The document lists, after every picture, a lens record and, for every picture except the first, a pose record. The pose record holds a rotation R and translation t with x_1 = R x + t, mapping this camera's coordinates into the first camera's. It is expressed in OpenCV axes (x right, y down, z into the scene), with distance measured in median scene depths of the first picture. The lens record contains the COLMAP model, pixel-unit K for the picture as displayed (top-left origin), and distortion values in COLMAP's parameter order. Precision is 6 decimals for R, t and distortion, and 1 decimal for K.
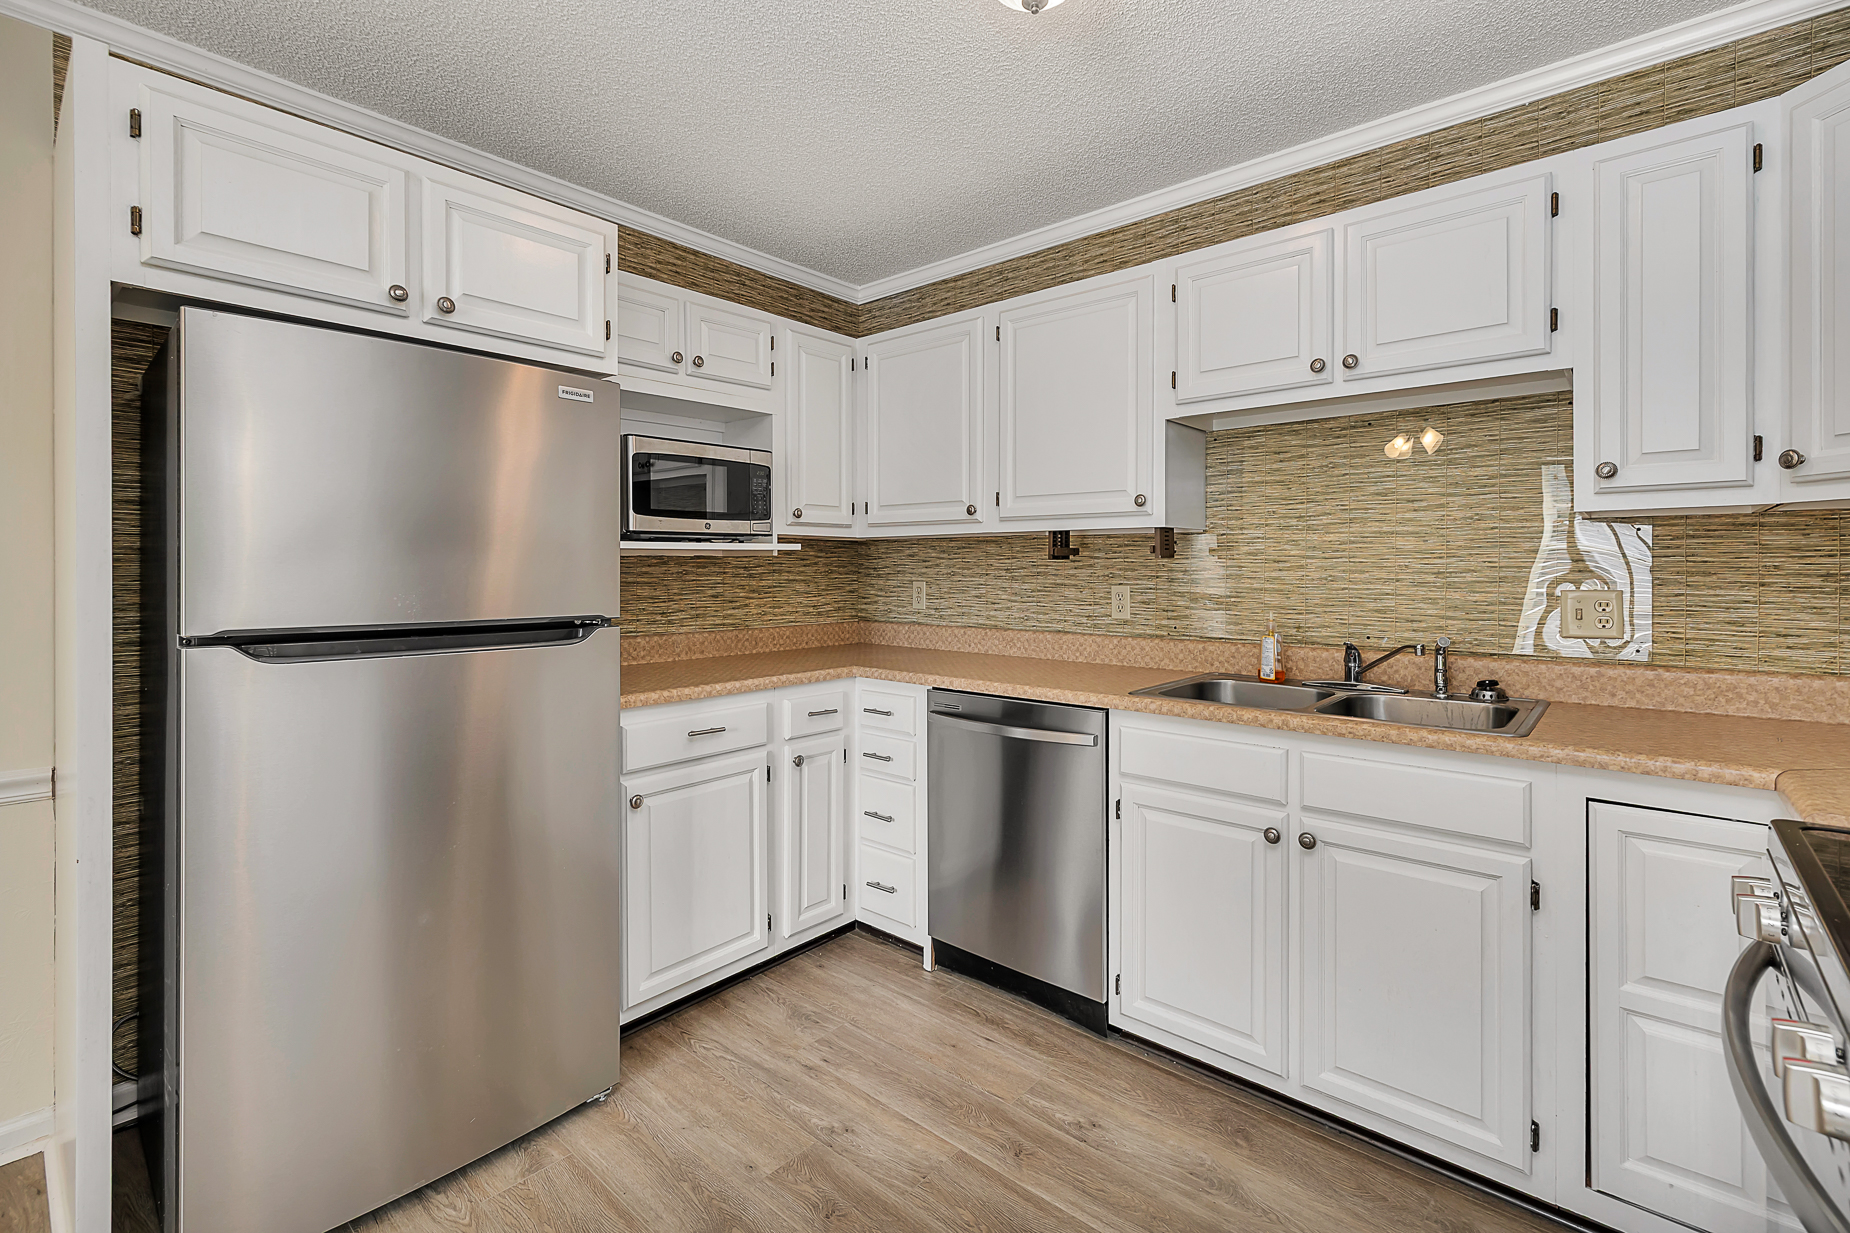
lens RADIAL K [[822.0, 0, 932.6], [0, 822.0, 567.5], [0, 0, 1]] dist [0.002376, 0.001767]
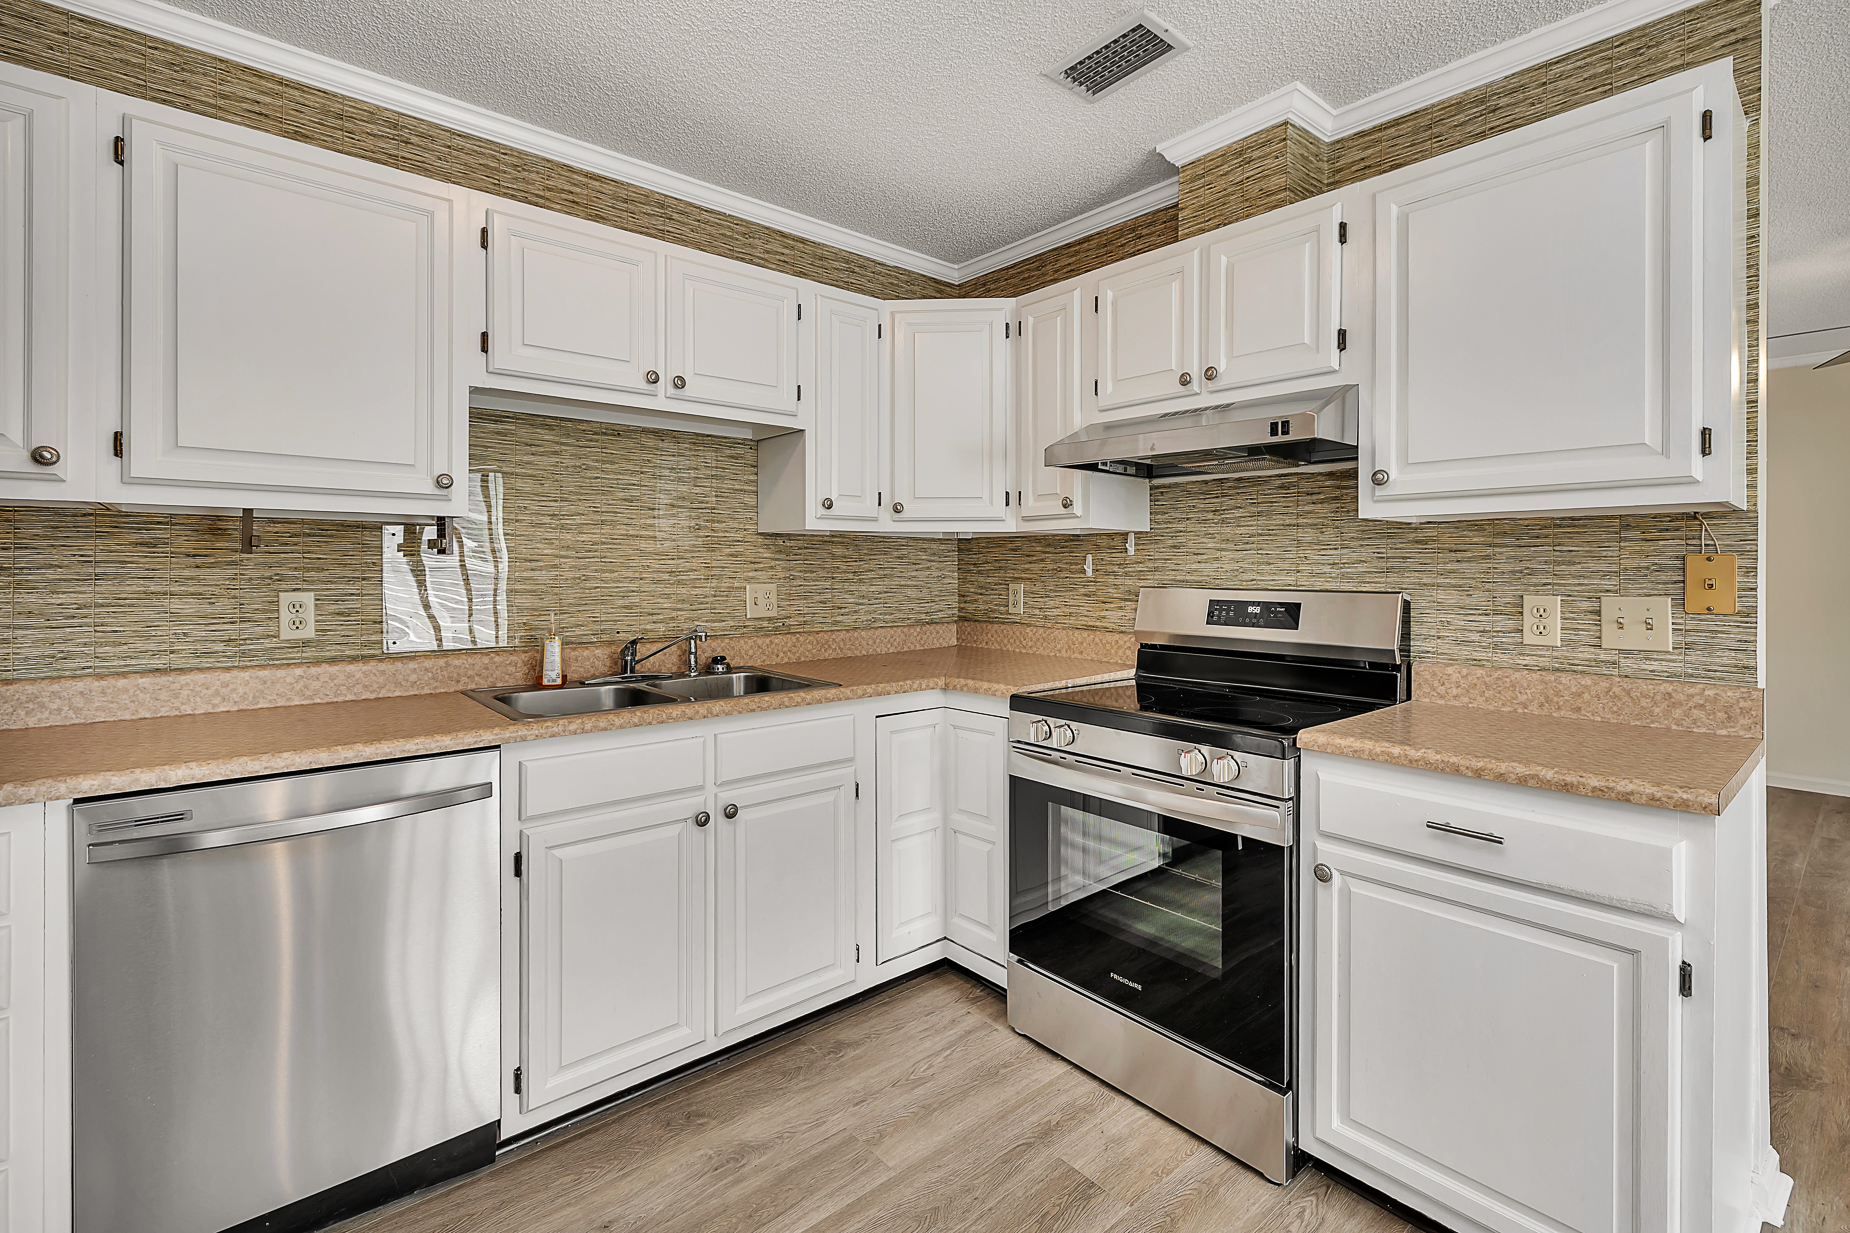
lens RADIAL K [[822.0, 0, 930.0], [0, 822.0, 569.4], [0, 0, 1]] dist [0.002376, 0.001767]
pose [[0.149761, 0.001585, 0.988721, -0.516831], [-0.000024, 0.999999, -0.001600, 0.004862], [-0.988722, 0.000215, 0.149761, 0.477231]]
